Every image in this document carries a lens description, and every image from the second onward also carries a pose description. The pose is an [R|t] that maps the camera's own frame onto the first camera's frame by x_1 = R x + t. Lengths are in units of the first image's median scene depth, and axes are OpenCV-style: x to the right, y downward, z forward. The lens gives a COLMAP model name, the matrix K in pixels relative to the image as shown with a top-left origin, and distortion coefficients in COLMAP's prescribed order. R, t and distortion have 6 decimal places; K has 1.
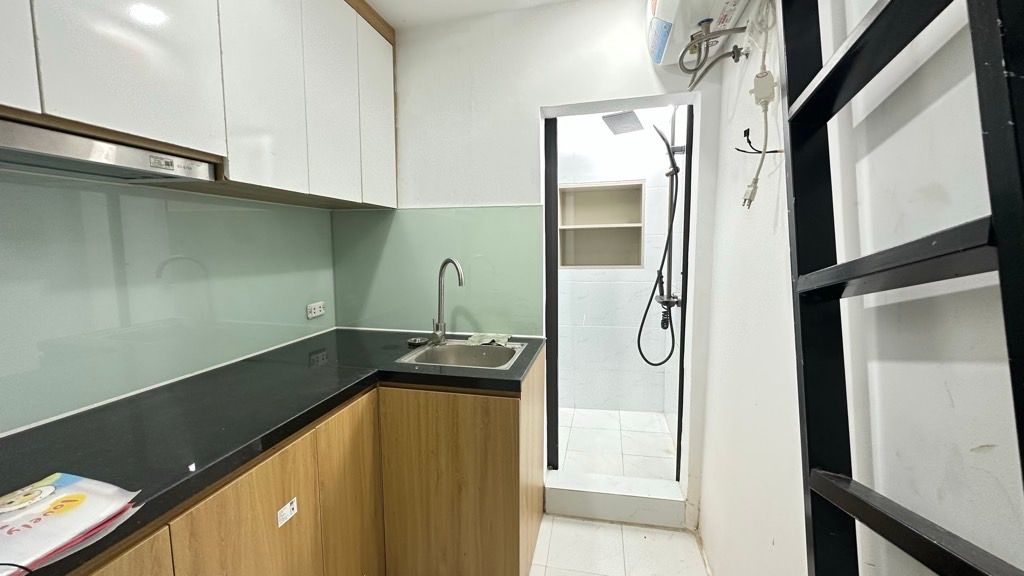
lens RADIAL K [[405.5, 0, 511.8], [0, 405.5, 285.6], [0, 0, 1]] dist [0.001581, 0.000345]
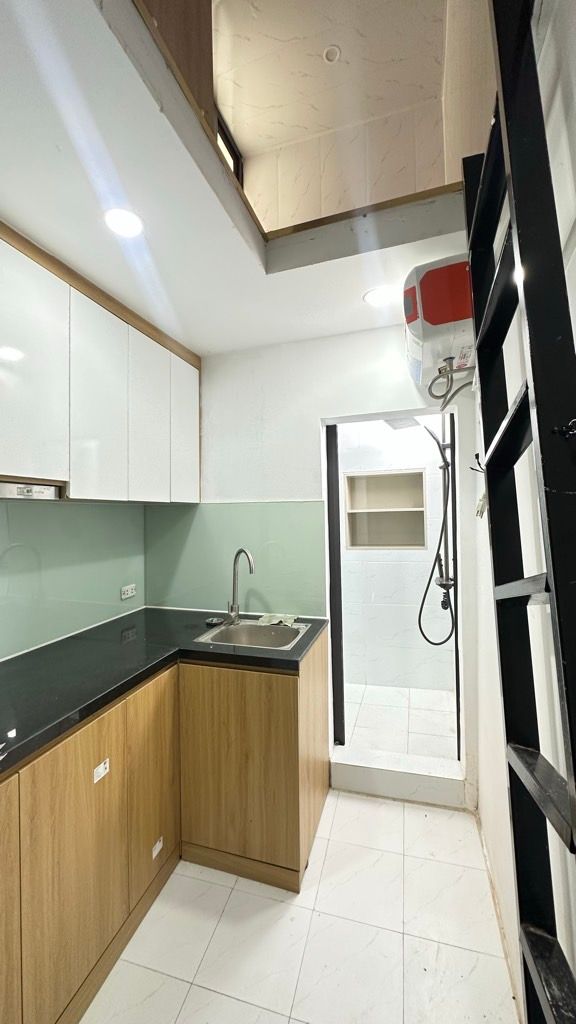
lens RADIAL K [[405.5, 0, 287.8], [0, 405.5, 510.9], [0, 0, 1]] dist [0.001581, 0.000345]
pose [[0.997254, -0.009104, -0.073496, 0.059809], [0.001442, 0.994613, -0.103646, -0.052789], [0.074044, 0.103255, 0.991895, -0.144963]]
